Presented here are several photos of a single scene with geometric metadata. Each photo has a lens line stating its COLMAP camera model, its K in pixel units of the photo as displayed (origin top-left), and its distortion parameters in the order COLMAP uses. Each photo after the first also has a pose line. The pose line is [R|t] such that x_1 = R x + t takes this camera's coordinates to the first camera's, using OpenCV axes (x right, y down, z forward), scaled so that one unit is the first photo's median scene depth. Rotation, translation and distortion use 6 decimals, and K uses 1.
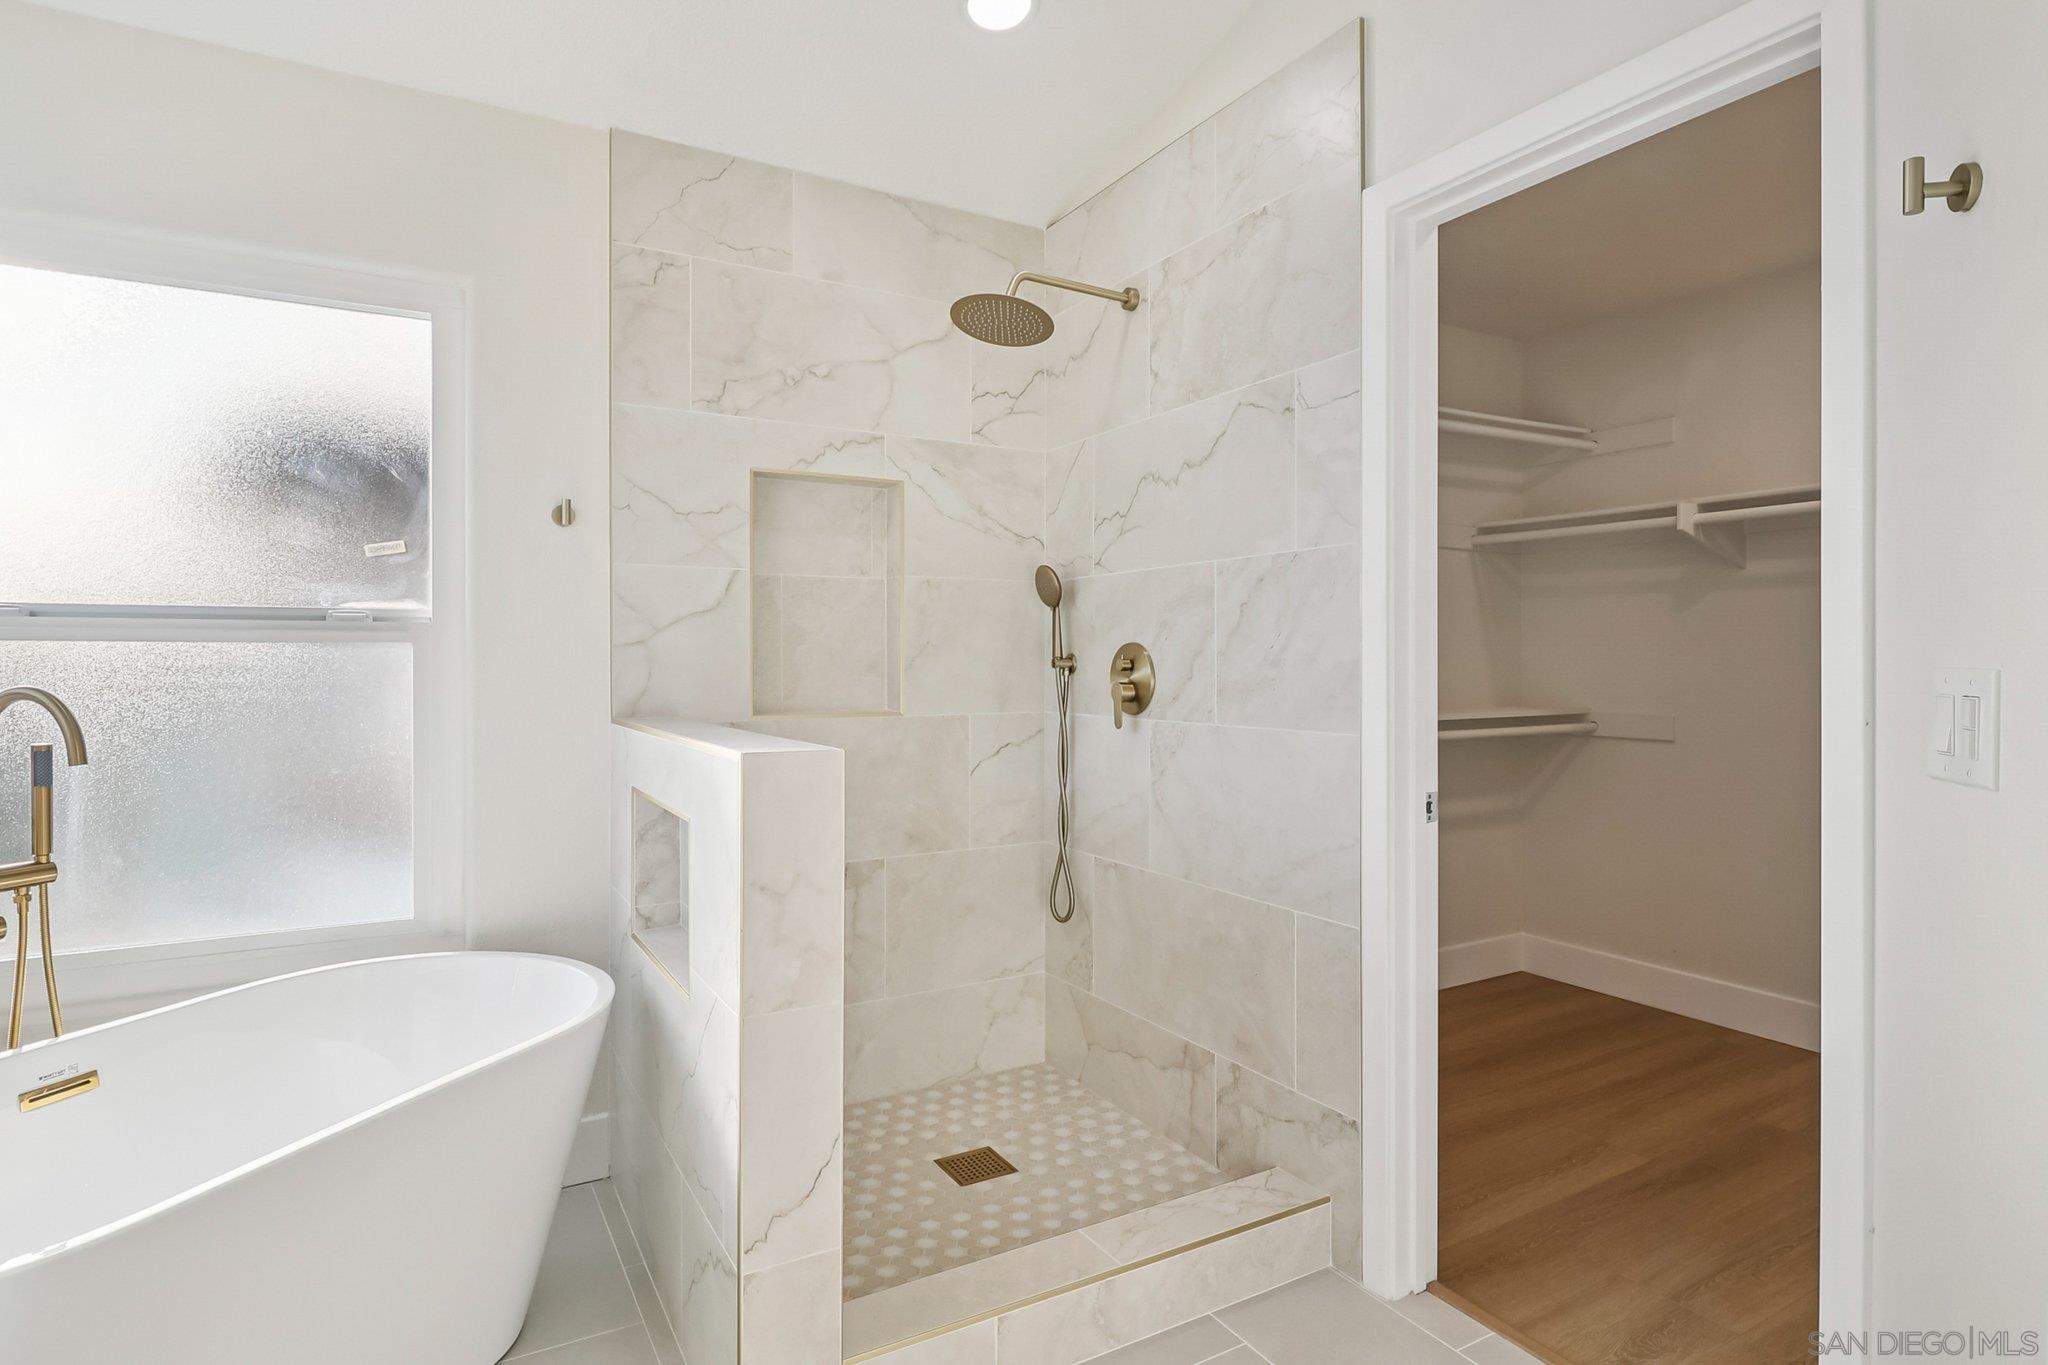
lens RADIAL K [[1062.4, 0, 1021.0], [0, 1062.4, 662.7], [0, 0, 1]] dist [0.006085, -0.012993]
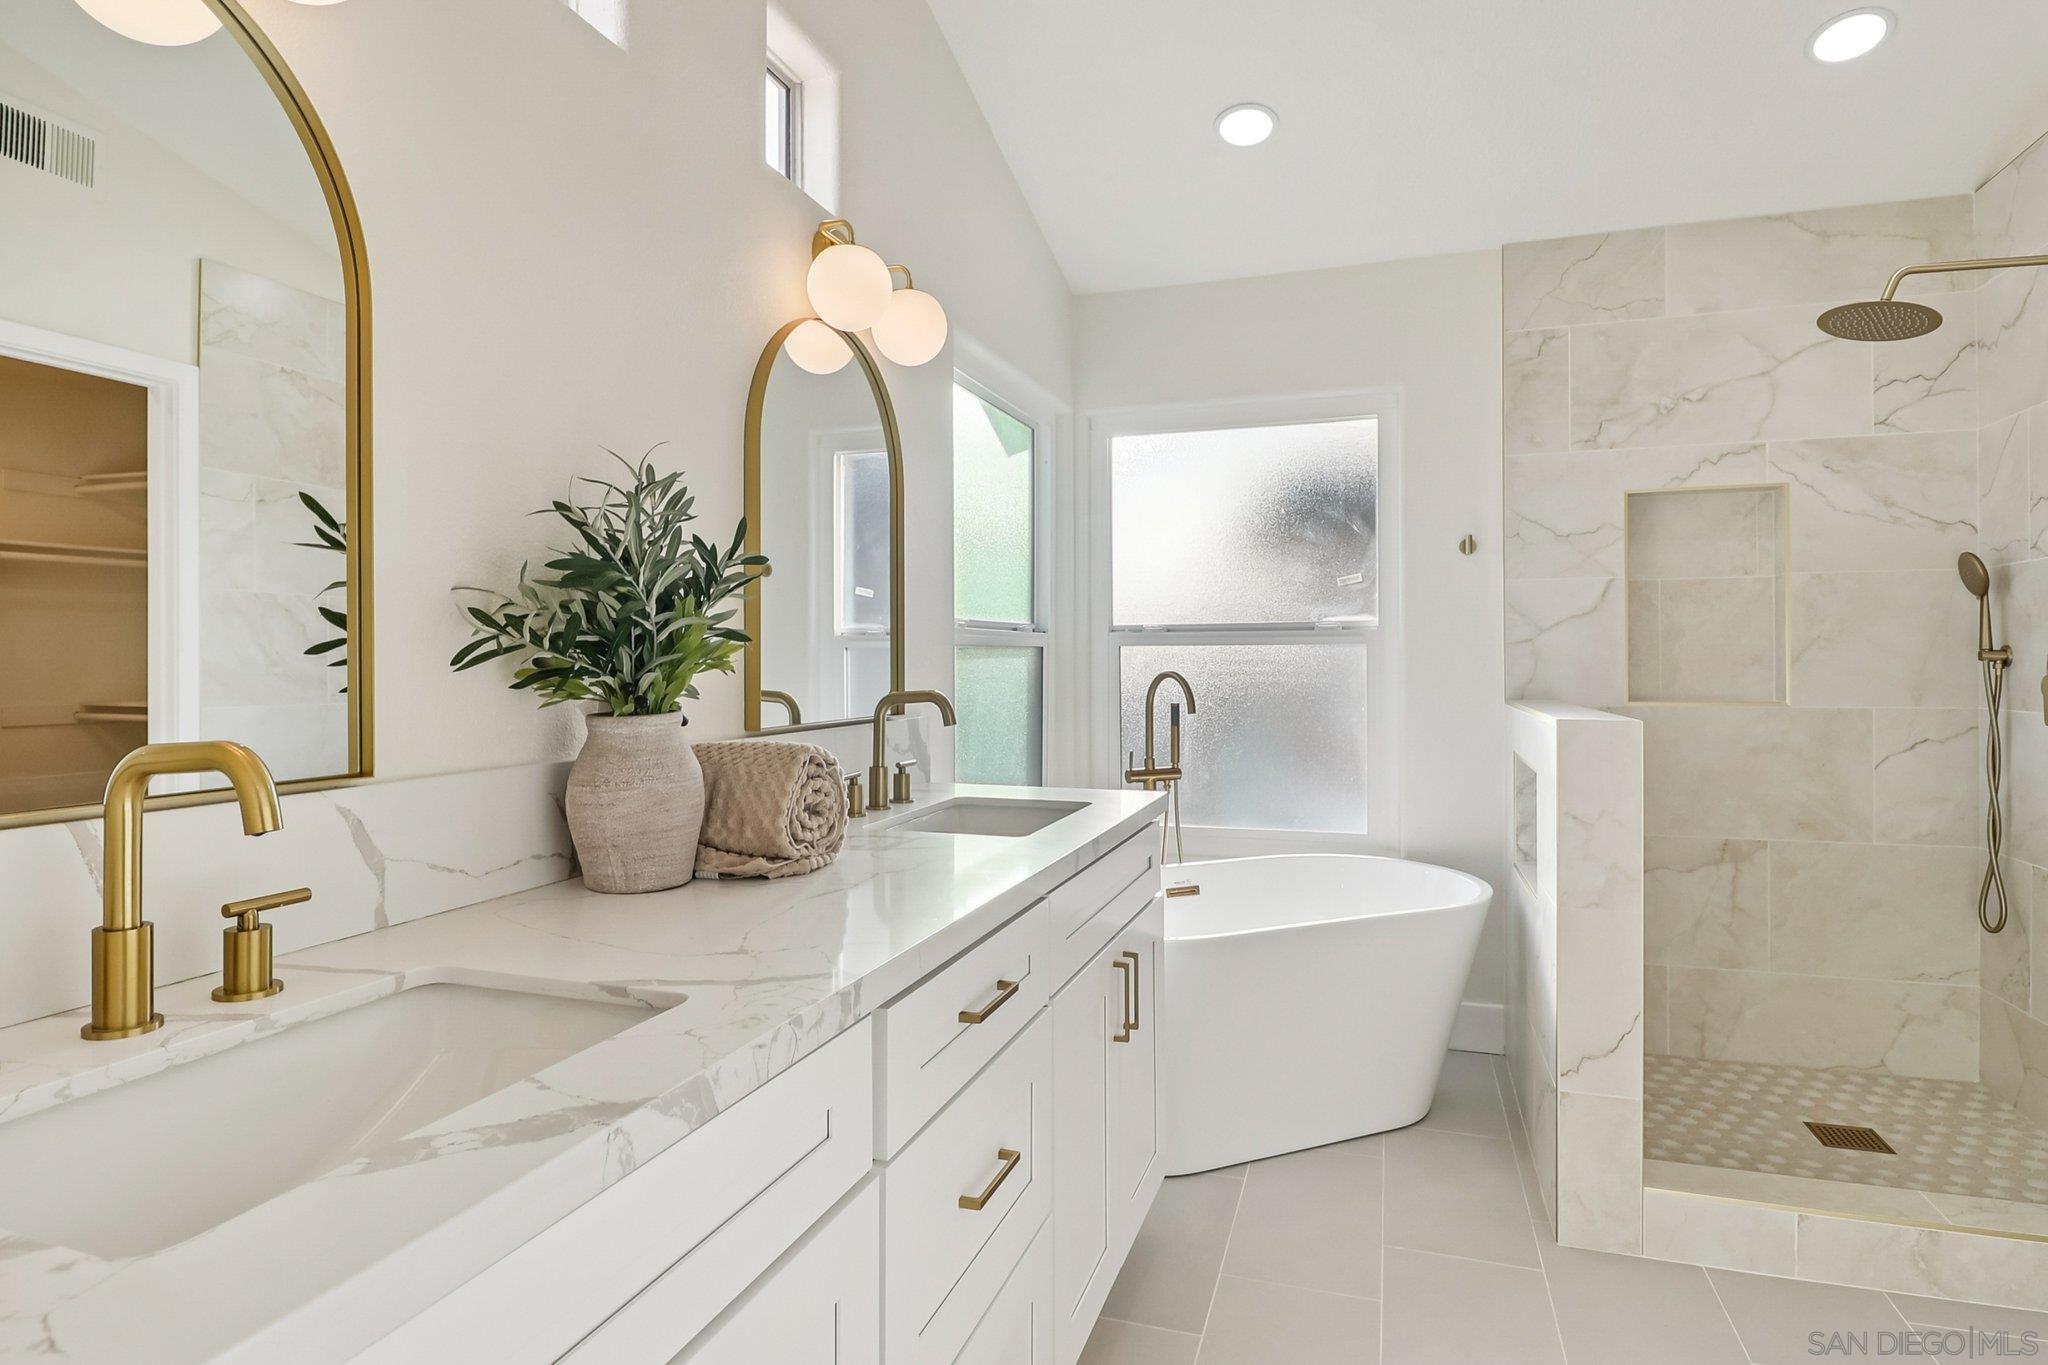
lens RADIAL K [[1062.4, 0, 1021.0], [0, 1062.4, 662.7], [0, 0, 1]] dist [0.006085, -0.012993]
pose [[0.645388, -0.000643, -0.763855, 0.204513], [0.002676, 0.999995, 0.001419, 0.003226], [0.763850, -0.002960, 0.645387, -0.260939]]
